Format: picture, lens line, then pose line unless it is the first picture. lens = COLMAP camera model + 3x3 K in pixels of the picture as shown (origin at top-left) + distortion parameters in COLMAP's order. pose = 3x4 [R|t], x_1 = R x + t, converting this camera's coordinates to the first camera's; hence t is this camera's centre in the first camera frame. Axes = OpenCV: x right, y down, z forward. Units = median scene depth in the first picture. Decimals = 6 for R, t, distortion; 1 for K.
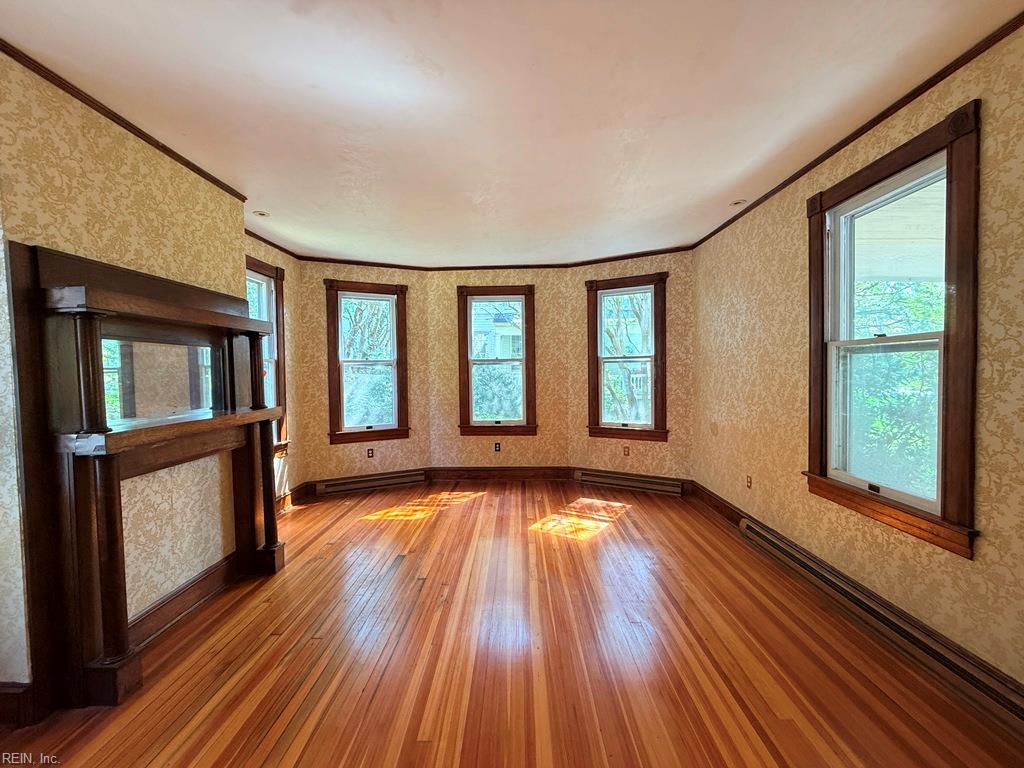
lens RADIAL K [[411.9, 0, 509.7], [0, 411.9, 386.0], [0, 0, 1]] dist [0.004361, -0.000247]
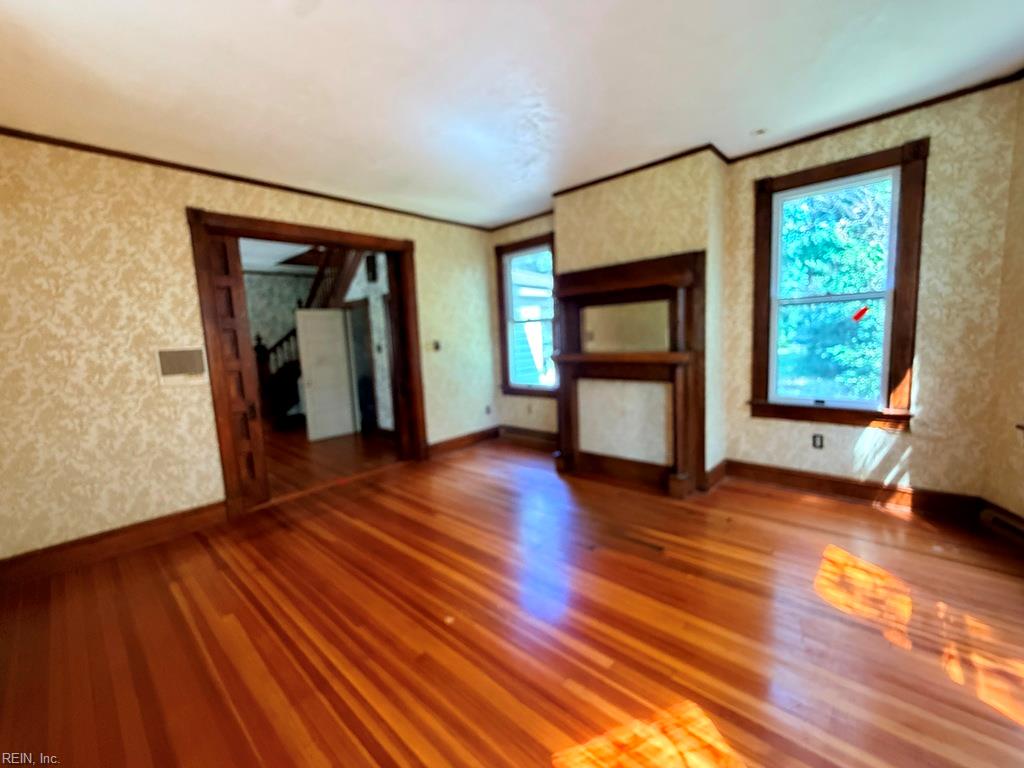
lens RADIAL K [[411.9, 0, 505.2], [0, 411.9, 381.1], [0, 0, 1]] dist [0.004361, -0.000247]
pose [[-0.676028, 0.121620, -0.726770, 0.380996], [0.022710, 0.989256, 0.144420, -0.025979], [0.736526, 0.081127, -0.671527, 0.995641]]
